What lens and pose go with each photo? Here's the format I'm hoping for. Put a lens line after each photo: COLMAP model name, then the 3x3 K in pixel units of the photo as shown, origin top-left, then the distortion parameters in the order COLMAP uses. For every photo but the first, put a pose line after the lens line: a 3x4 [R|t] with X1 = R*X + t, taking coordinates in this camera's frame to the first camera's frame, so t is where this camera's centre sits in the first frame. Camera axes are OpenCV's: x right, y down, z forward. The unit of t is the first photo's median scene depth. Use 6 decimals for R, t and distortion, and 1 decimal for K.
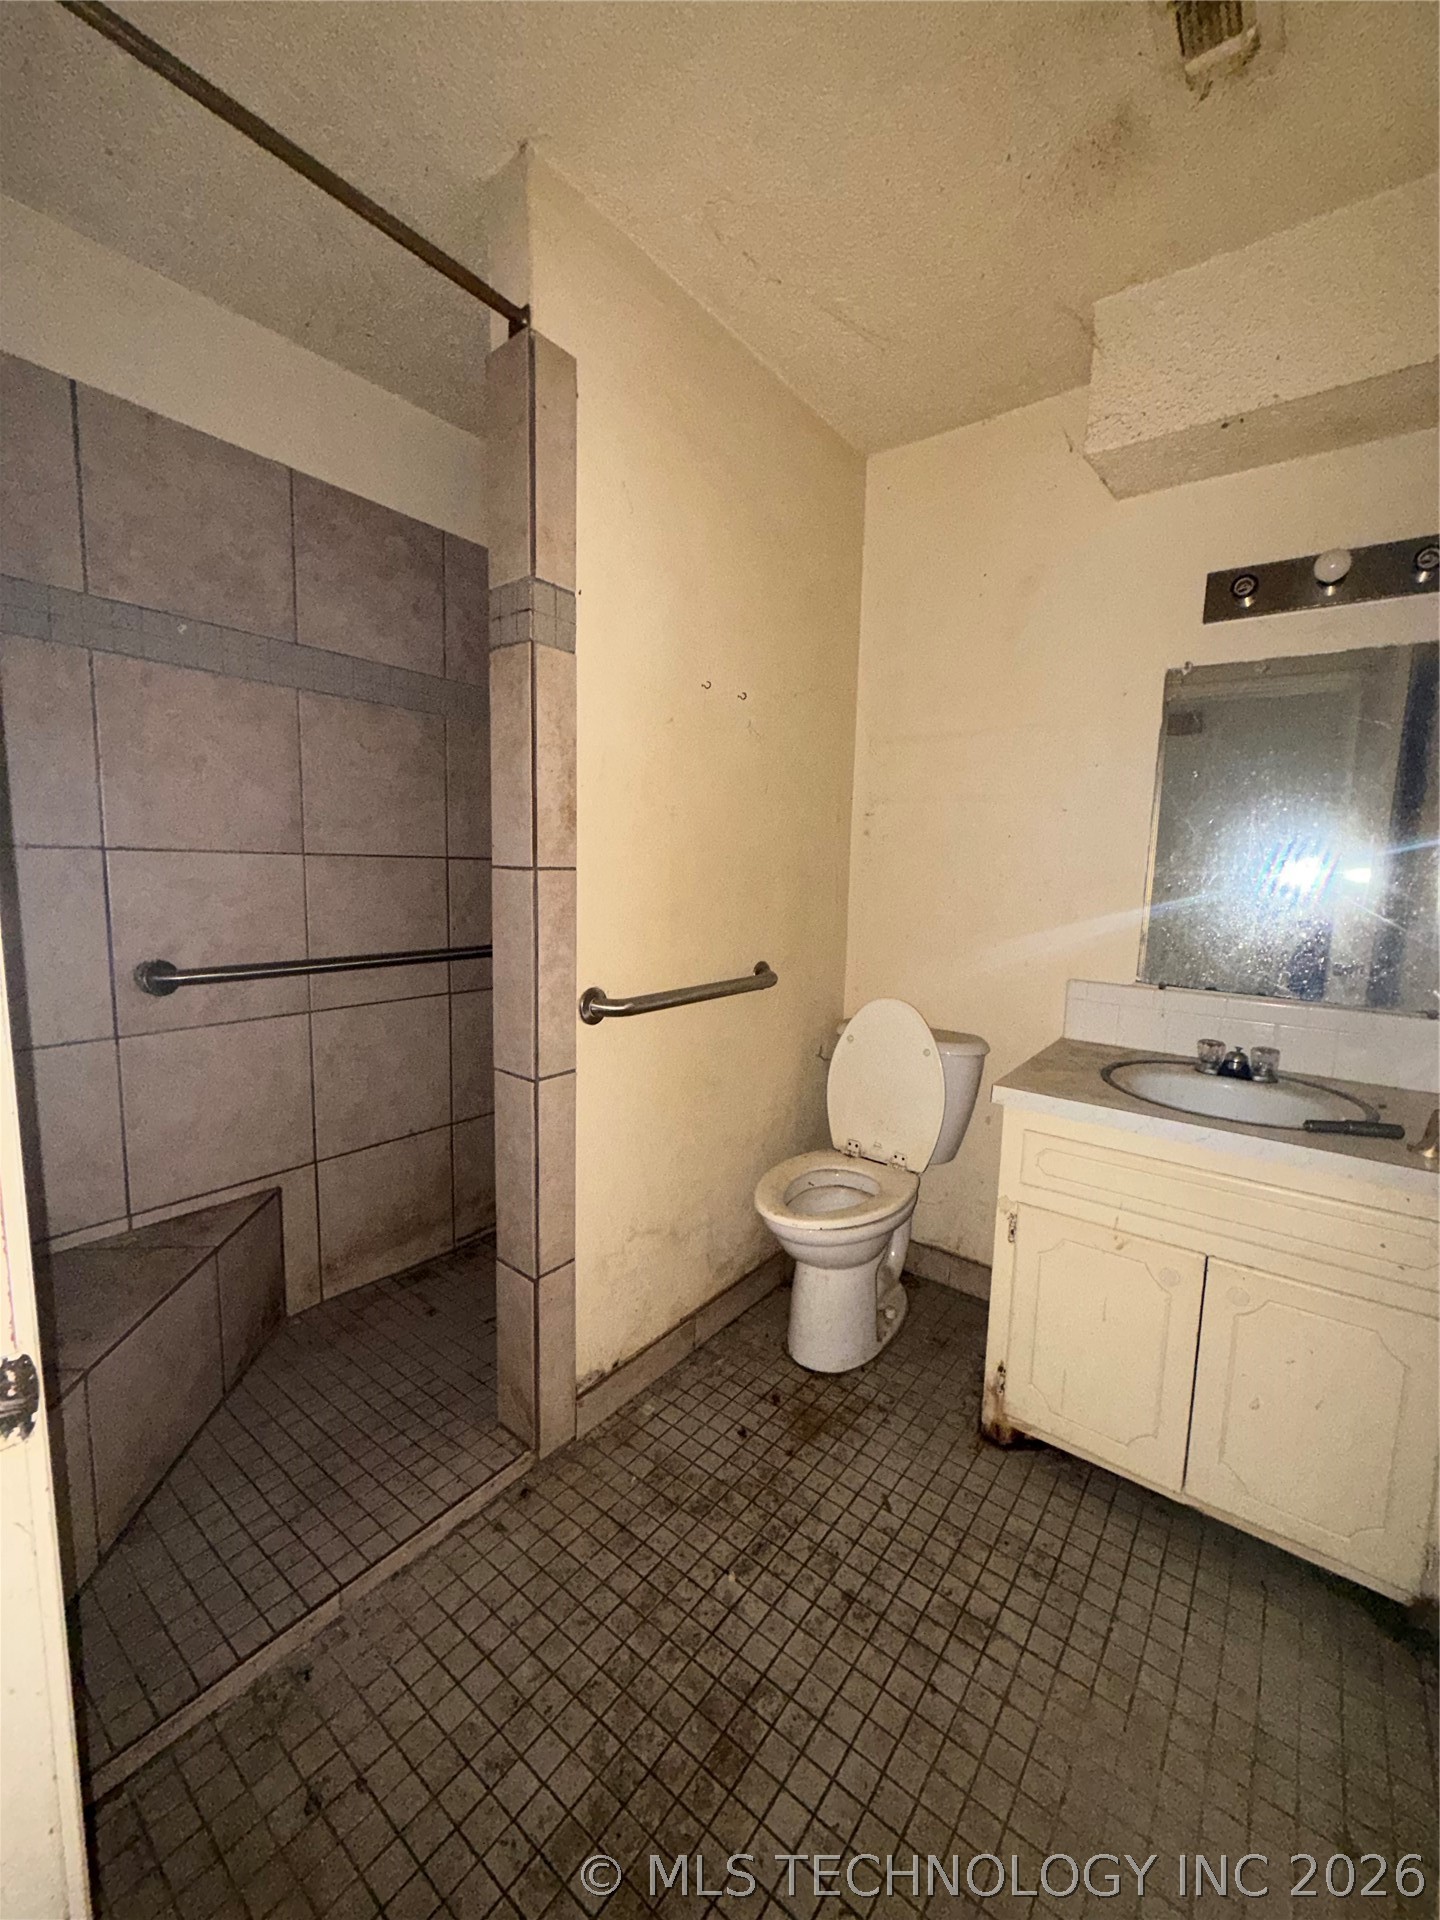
lens RADIAL K [[764.2, 0, 718.5], [0, 764.2, 960.2], [0, 0, 1]] dist [0.000818, -0.000282]
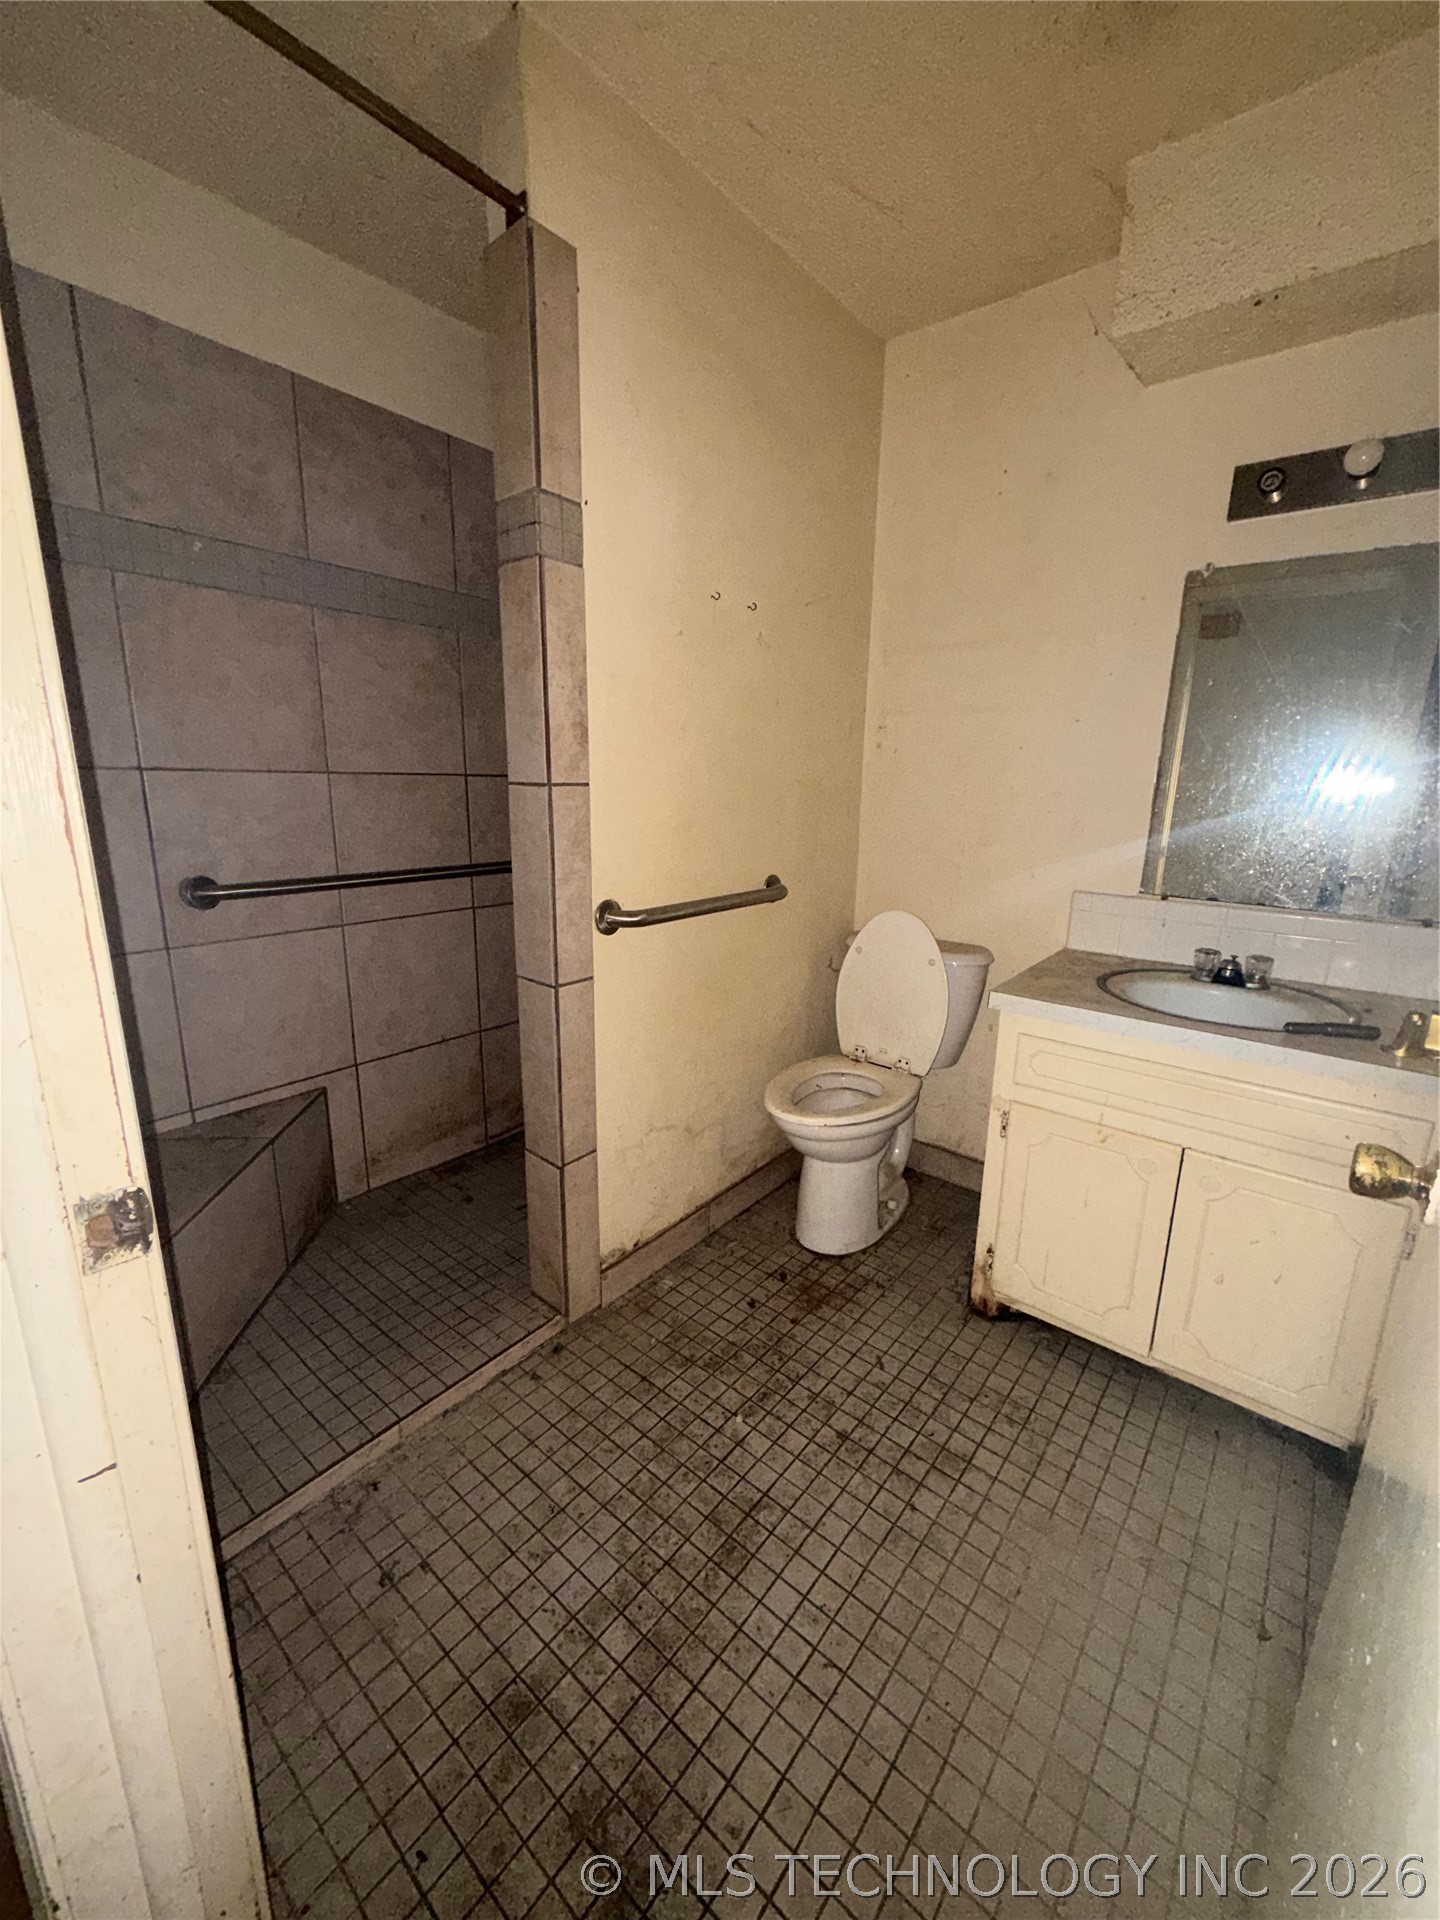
lens RADIAL K [[764.2, 0, 719.7], [0, 764.2, 960.3], [0, 0, 1]] dist [0.000818, -0.000282]
pose [[0.999589, -0.002198, -0.028594, 0.018775], [0.005225, 0.994329, 0.106221, 0.007866], [0.028198, -0.106327, 0.993931, -0.047741]]
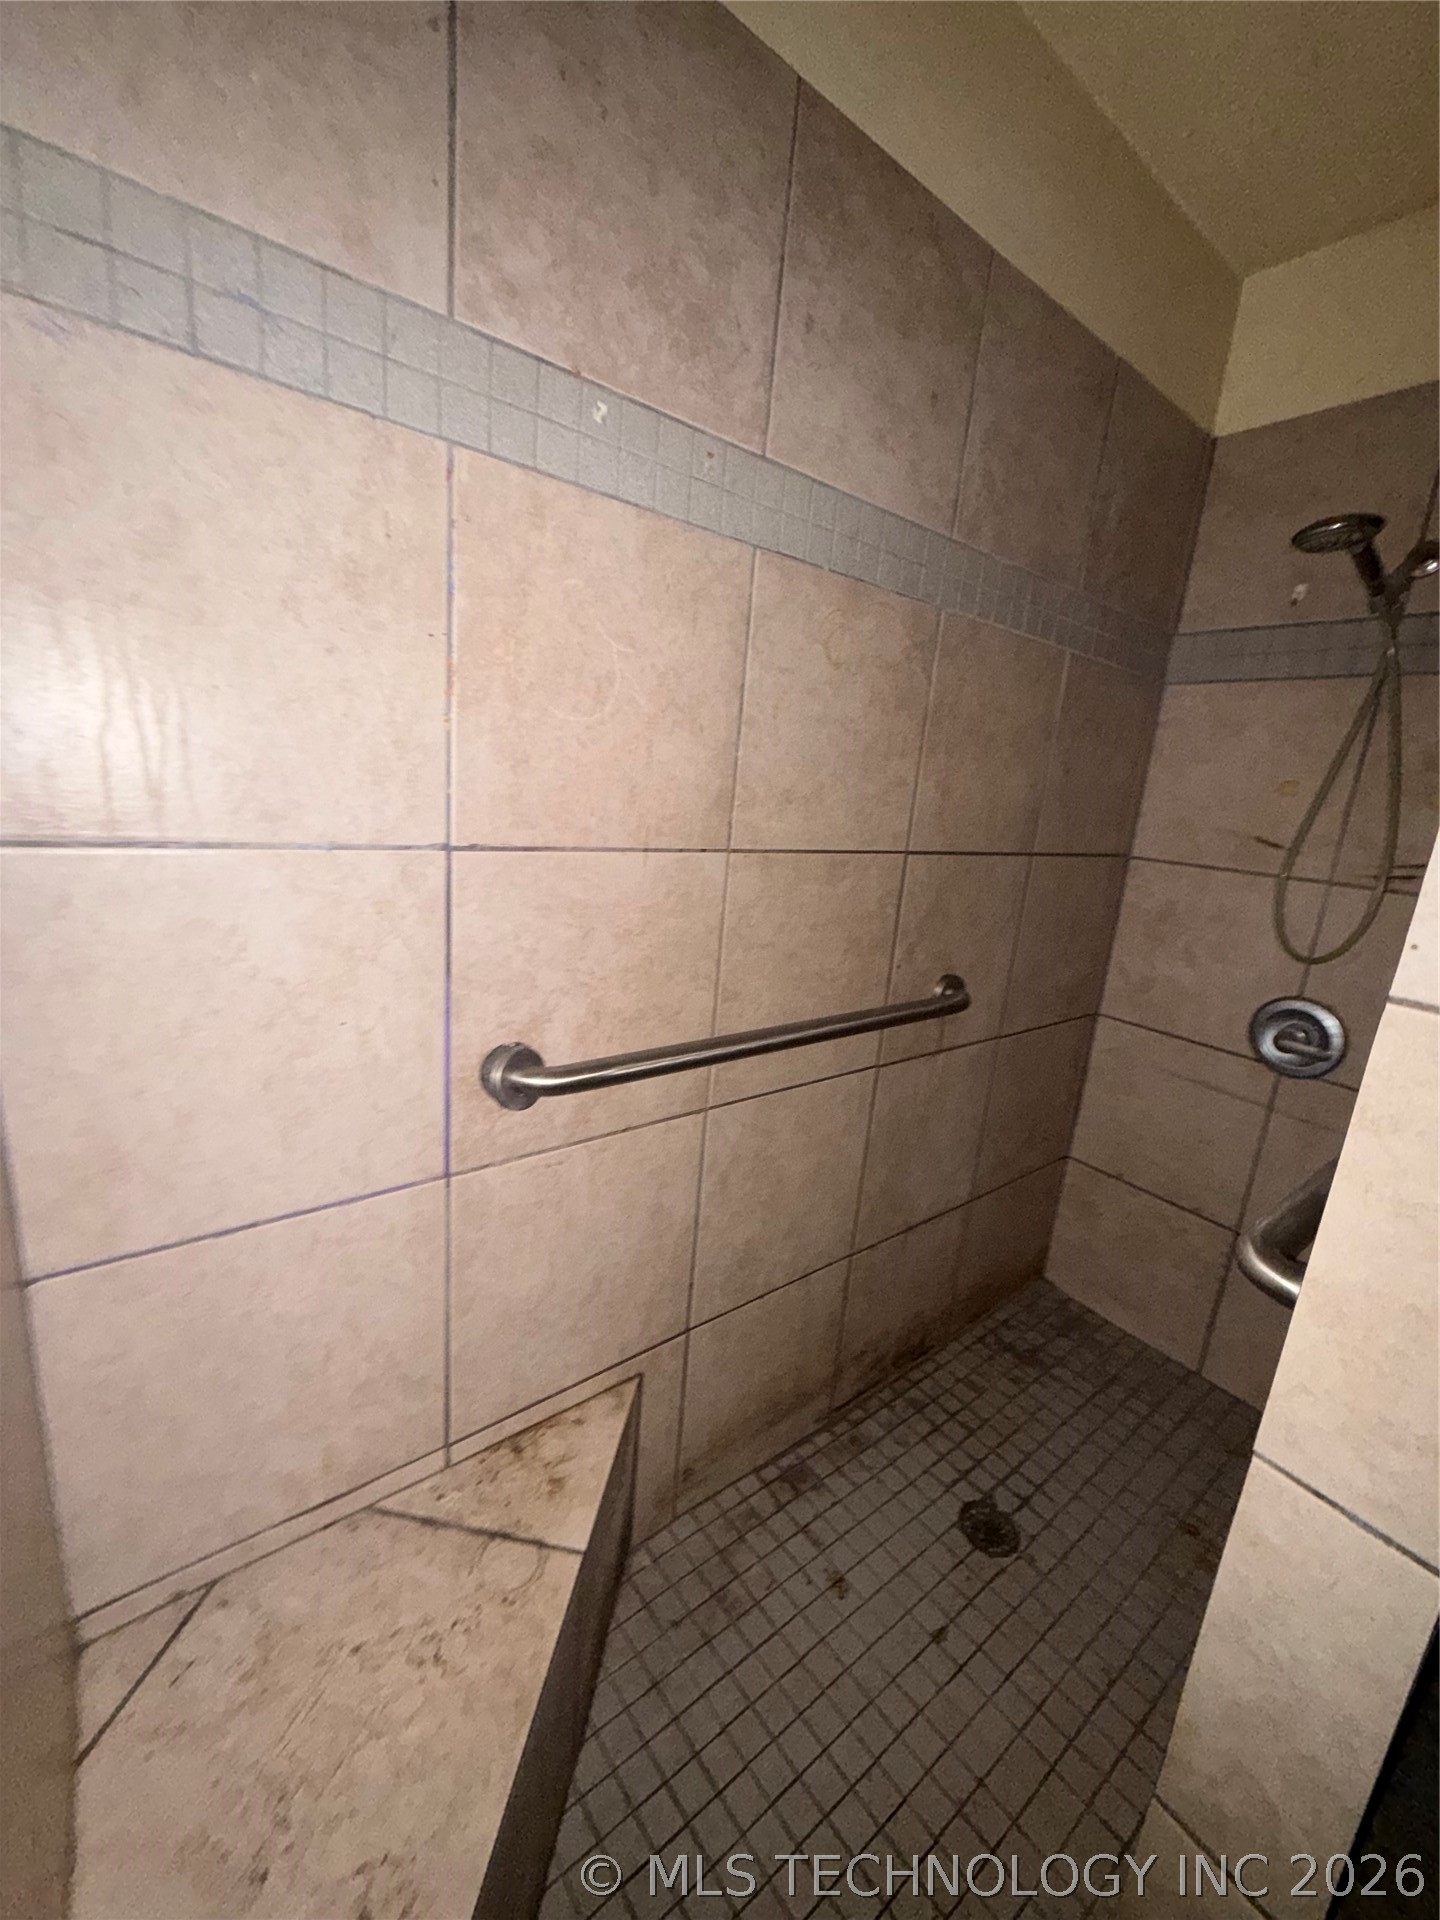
lens RADIAL K [[764.2, 0, 719.9], [0, 764.2, 959.0], [0, 0, 1]] dist [0.000818, -0.000282]
pose [[0.969474, 0.111054, -0.218602, -0.490933], [-0.088308, 0.989863, 0.111237, -0.144113], [0.228739, -0.088537, 0.969453, 0.514497]]
